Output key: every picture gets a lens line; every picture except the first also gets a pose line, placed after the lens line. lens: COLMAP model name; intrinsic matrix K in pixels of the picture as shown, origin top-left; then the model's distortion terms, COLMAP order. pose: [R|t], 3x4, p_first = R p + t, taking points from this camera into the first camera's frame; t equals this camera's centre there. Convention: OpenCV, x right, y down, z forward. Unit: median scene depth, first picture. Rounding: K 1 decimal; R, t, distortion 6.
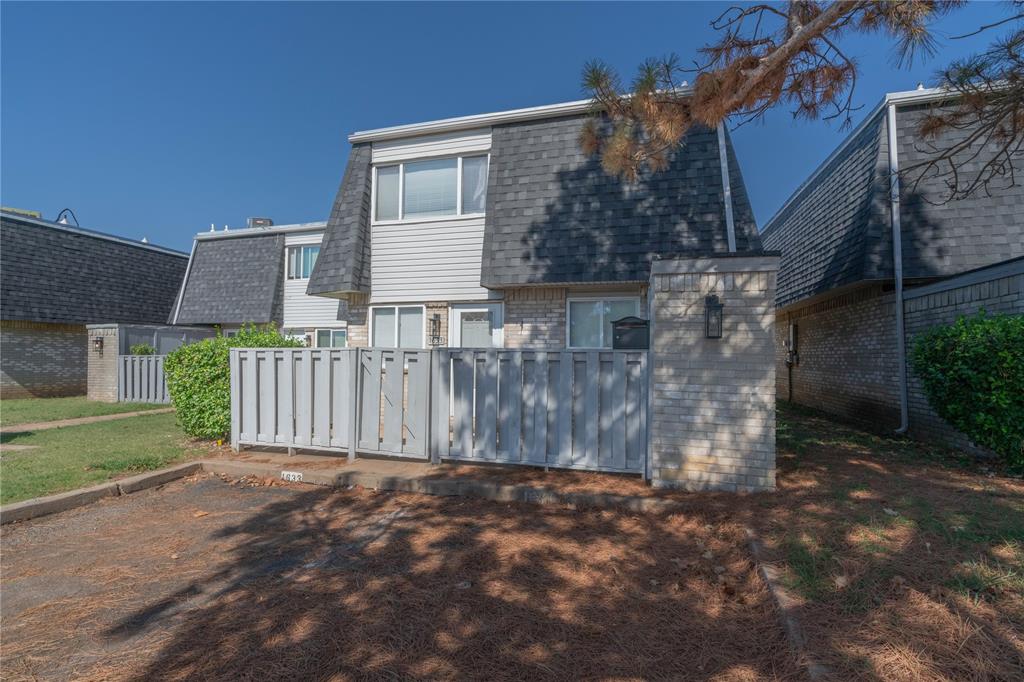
lens RADIAL K [[455.6, 0, 512.0], [0, 455.6, 341.0], [0, 0, 1]] dist [-0.003493, 0.000343]
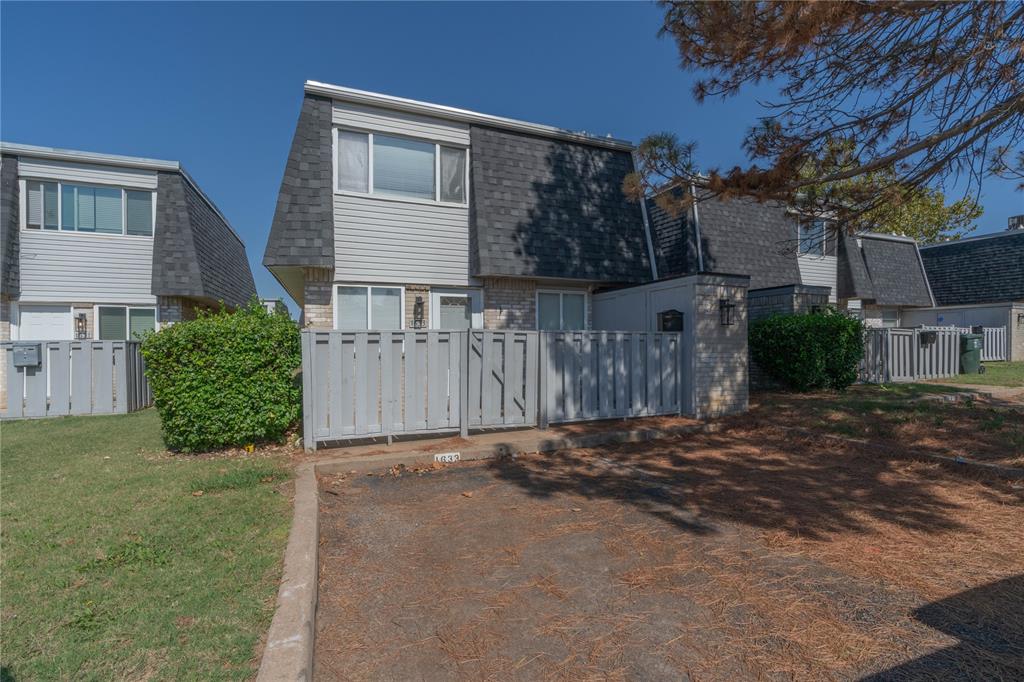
lens RADIAL K [[455.6, 0, 512.0], [0, 455.6, 341.0], [0, 0, 1]] dist [-0.003493, 0.000343]
pose [[0.796899, -0.011356, 0.604006, -0.707441], [-0.009450, 0.999467, 0.031258, 0.004804], [-0.604039, -0.030618, 0.796366, 0.085191]]
